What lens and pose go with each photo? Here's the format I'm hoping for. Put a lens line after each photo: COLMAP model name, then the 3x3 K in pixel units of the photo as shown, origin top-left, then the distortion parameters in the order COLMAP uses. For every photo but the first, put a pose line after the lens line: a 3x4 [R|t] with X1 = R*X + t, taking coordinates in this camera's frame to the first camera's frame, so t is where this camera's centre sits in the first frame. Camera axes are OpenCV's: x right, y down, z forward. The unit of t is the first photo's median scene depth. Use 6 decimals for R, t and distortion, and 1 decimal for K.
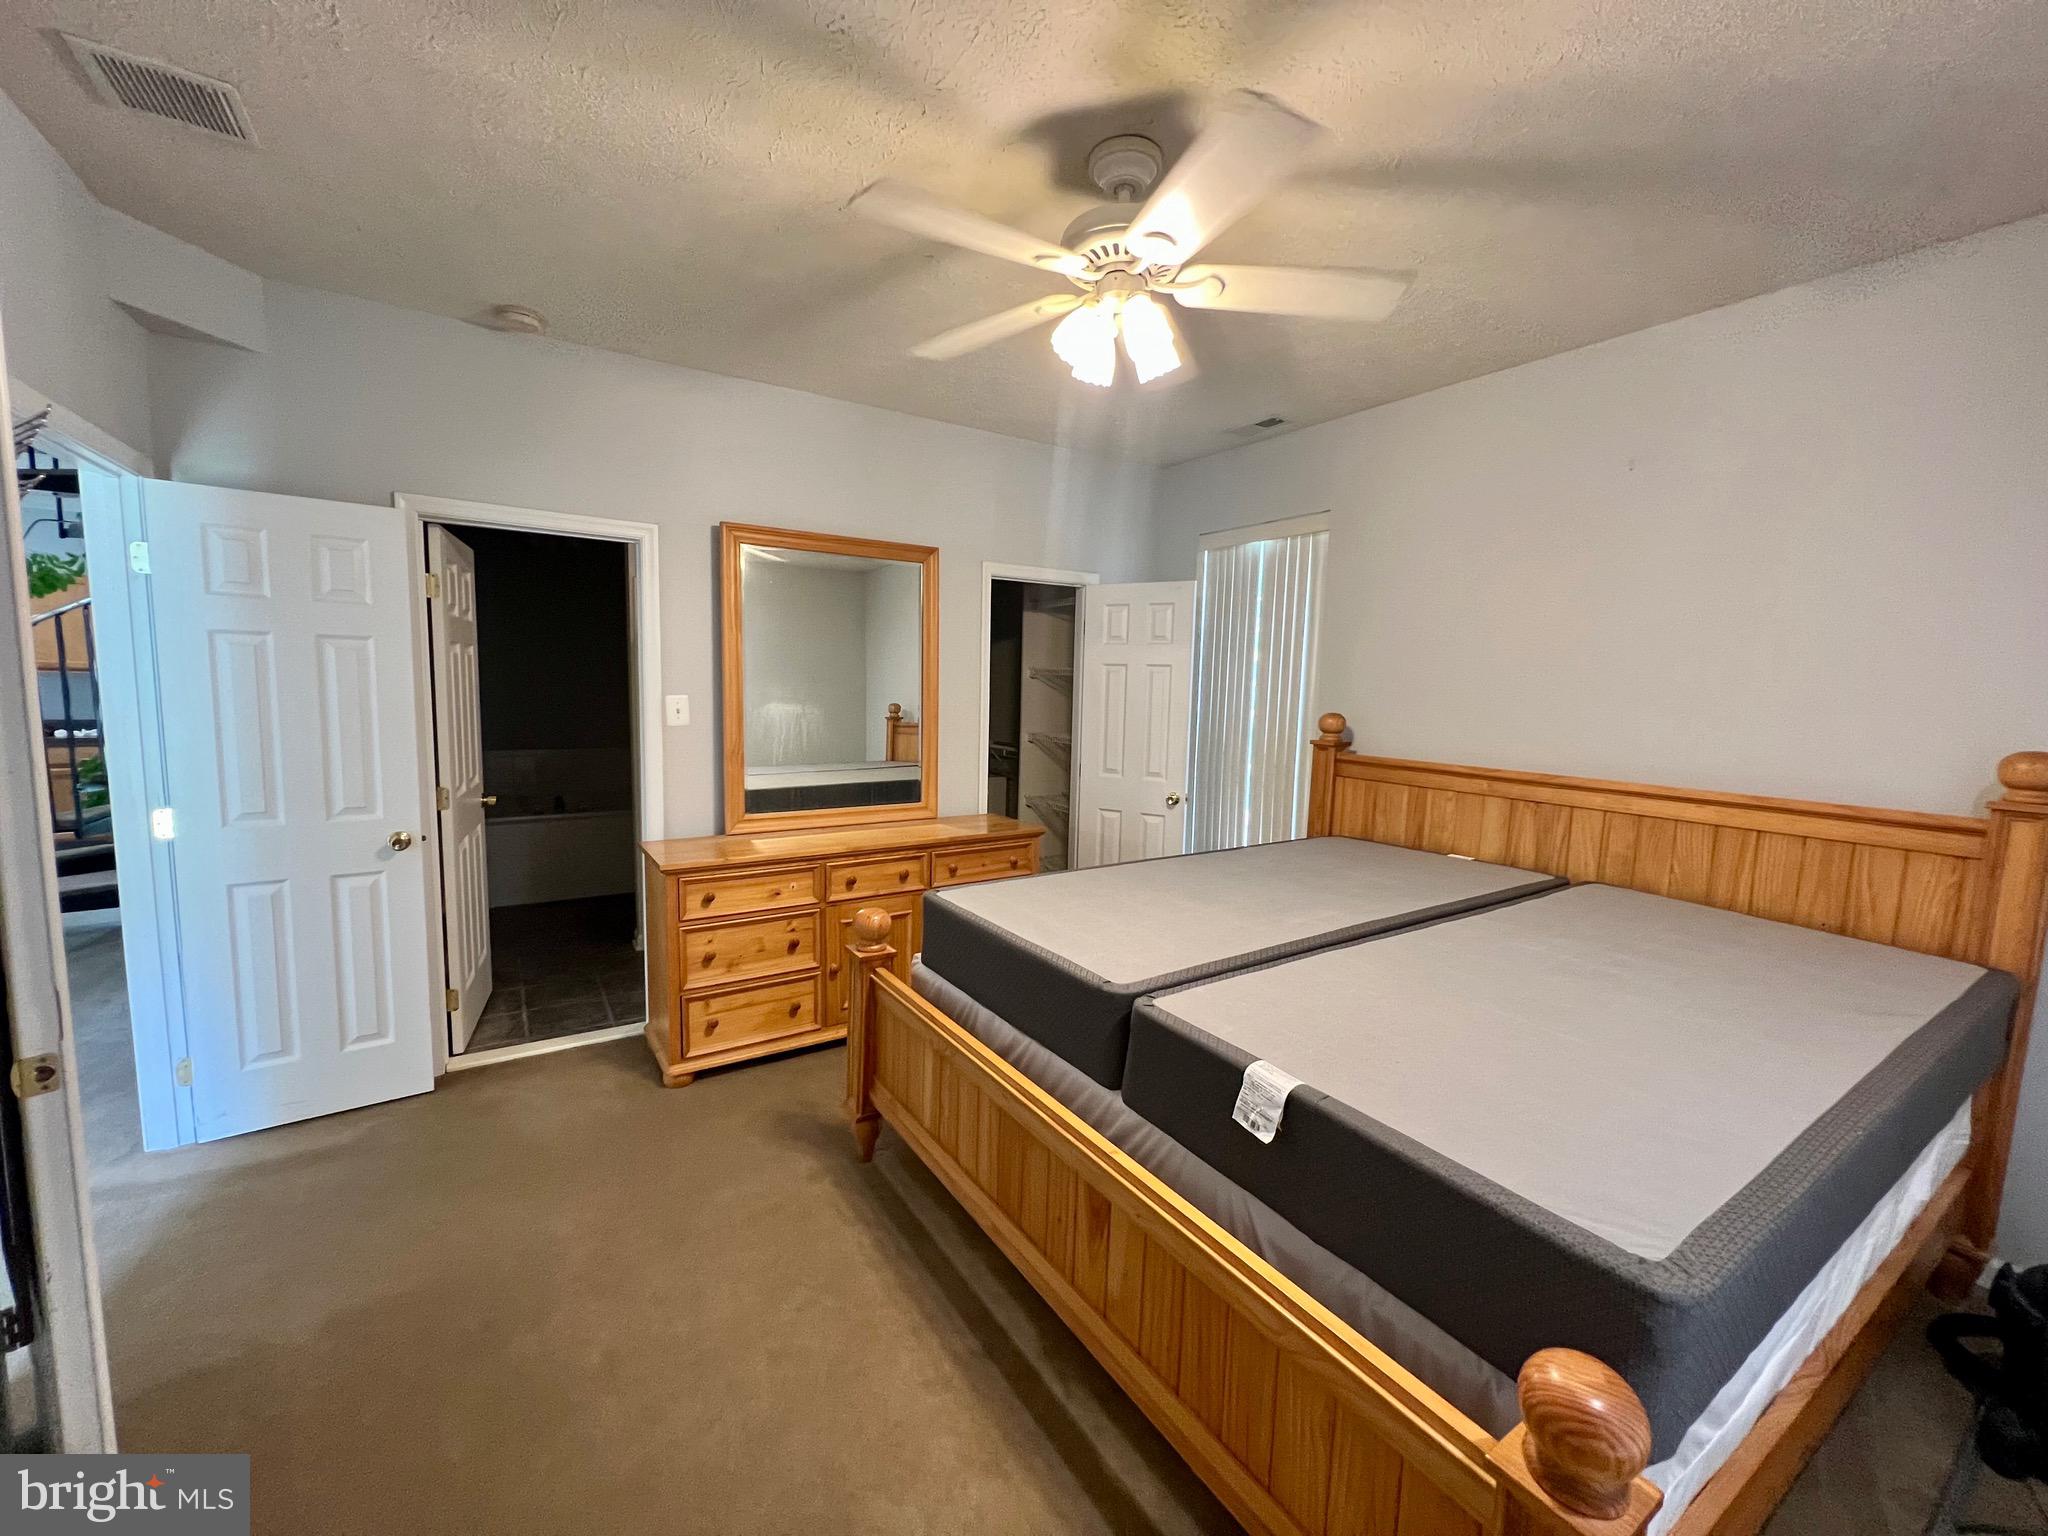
lens RADIAL K [[820.6, 0, 1024.0], [0, 820.6, 768.0], [0, 0, 1]] dist [0.001501, 0.000142]
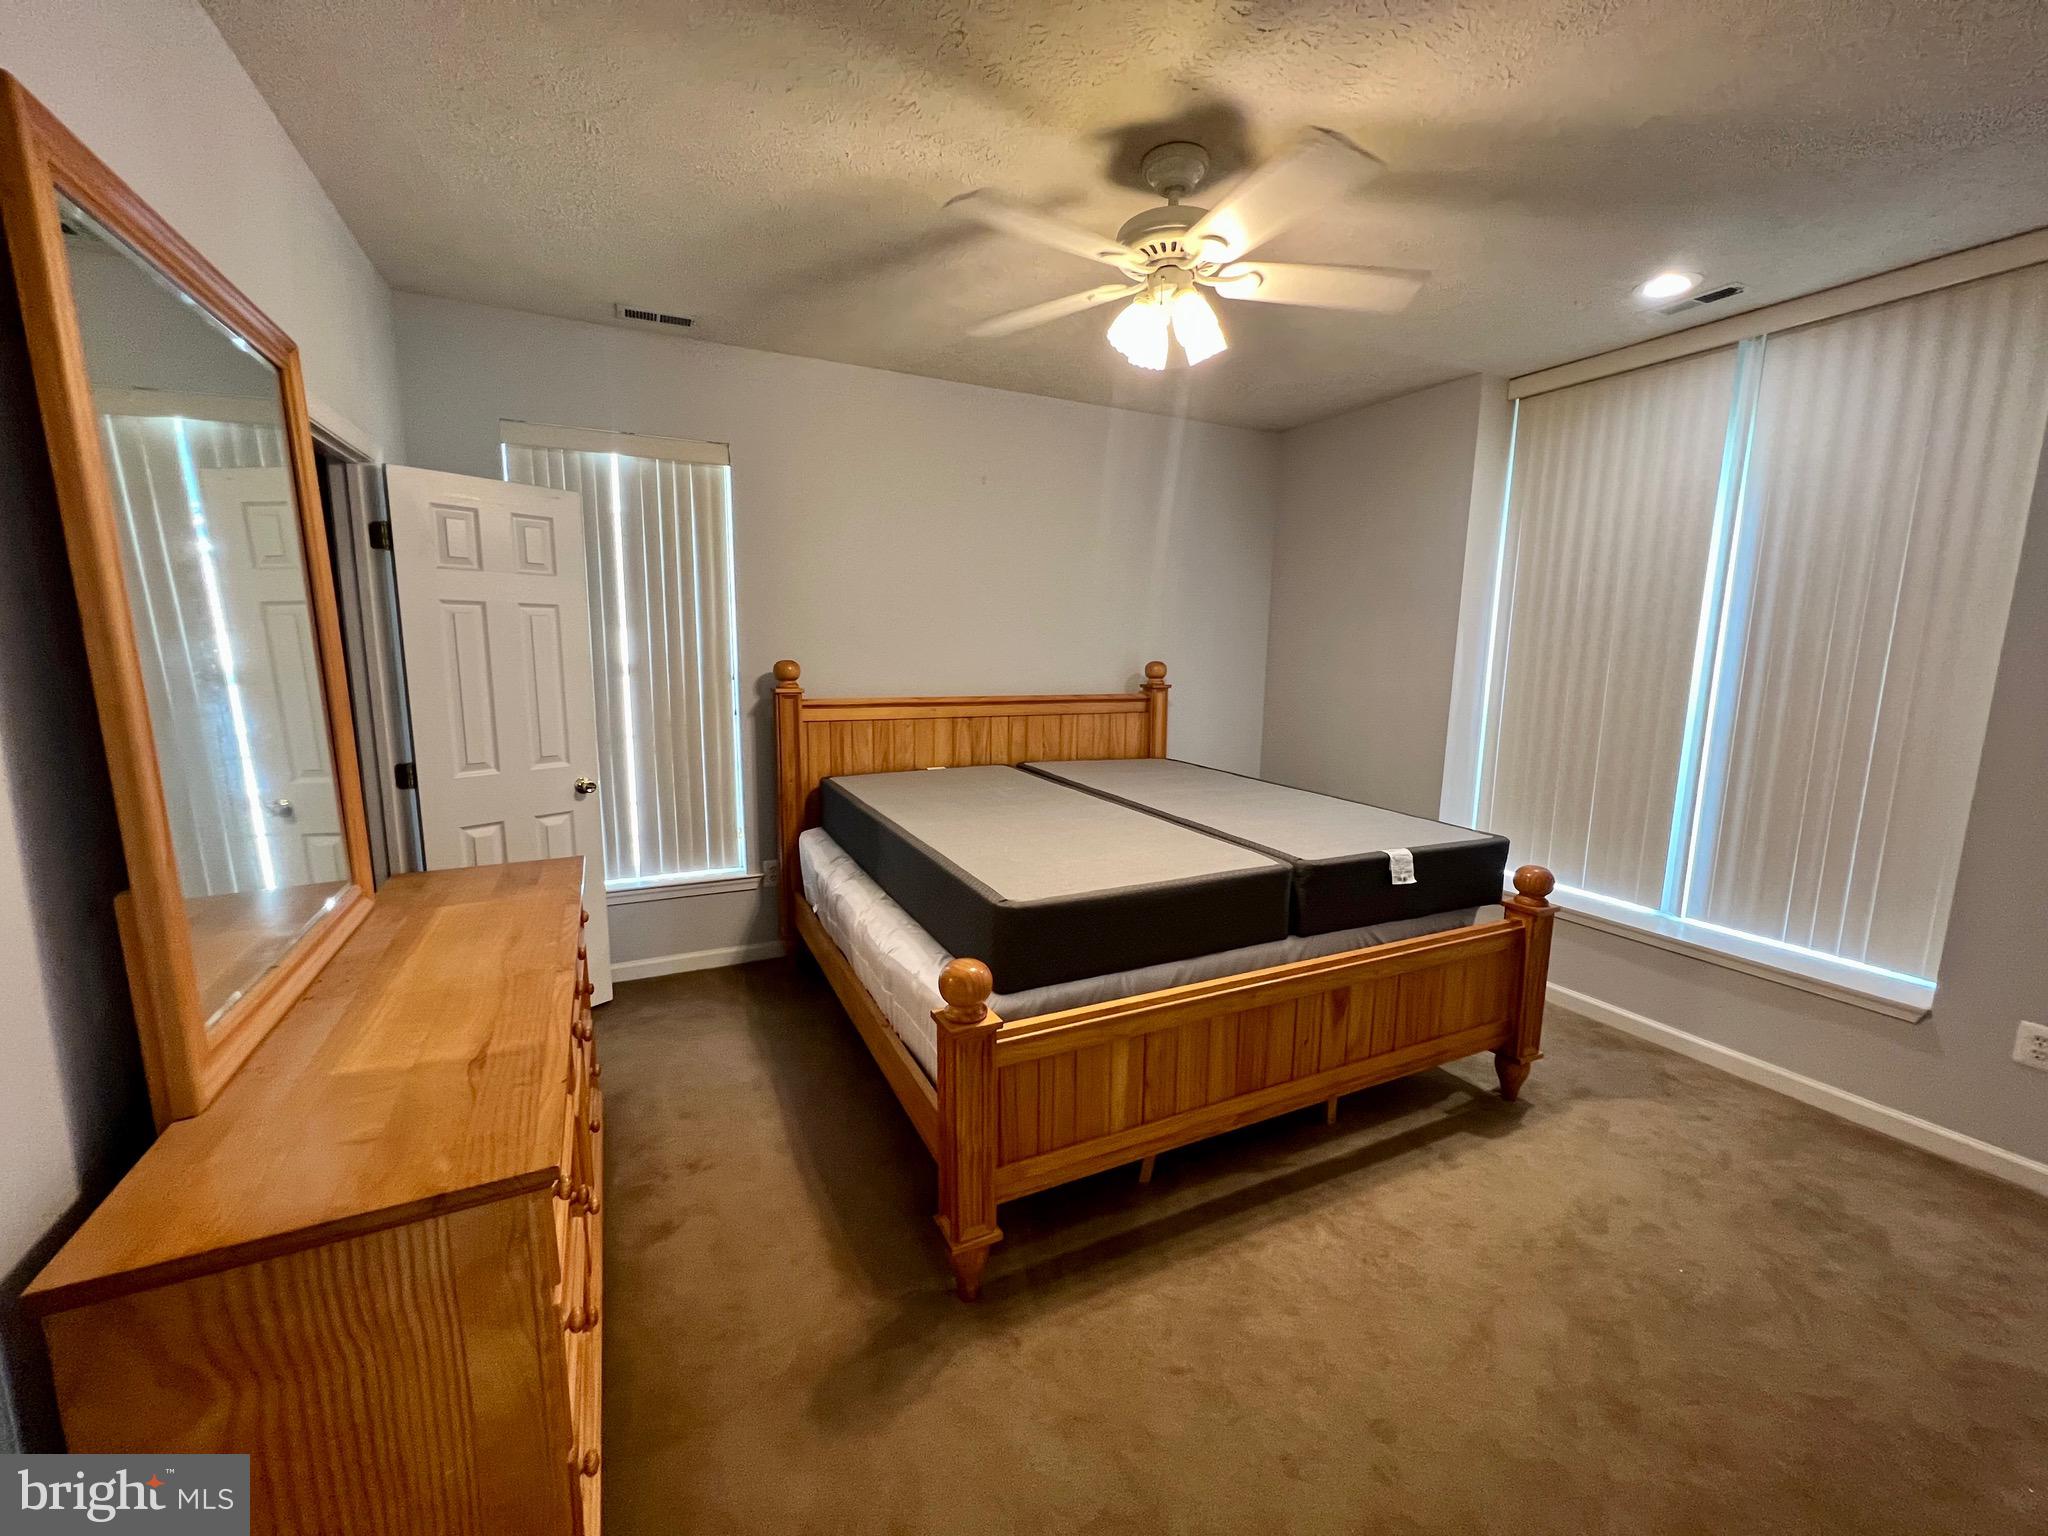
lens RADIAL K [[820.6, 0, 1024.0], [0, 820.6, 768.0], [0, 0, 1]] dist [0.001501, 0.000142]
pose [[0.111740, -0.174170, 0.978355, -0.874712], [0.092924, 0.982038, 0.164213, -0.110802], [-0.989383, 0.072564, 0.125917, 0.871671]]
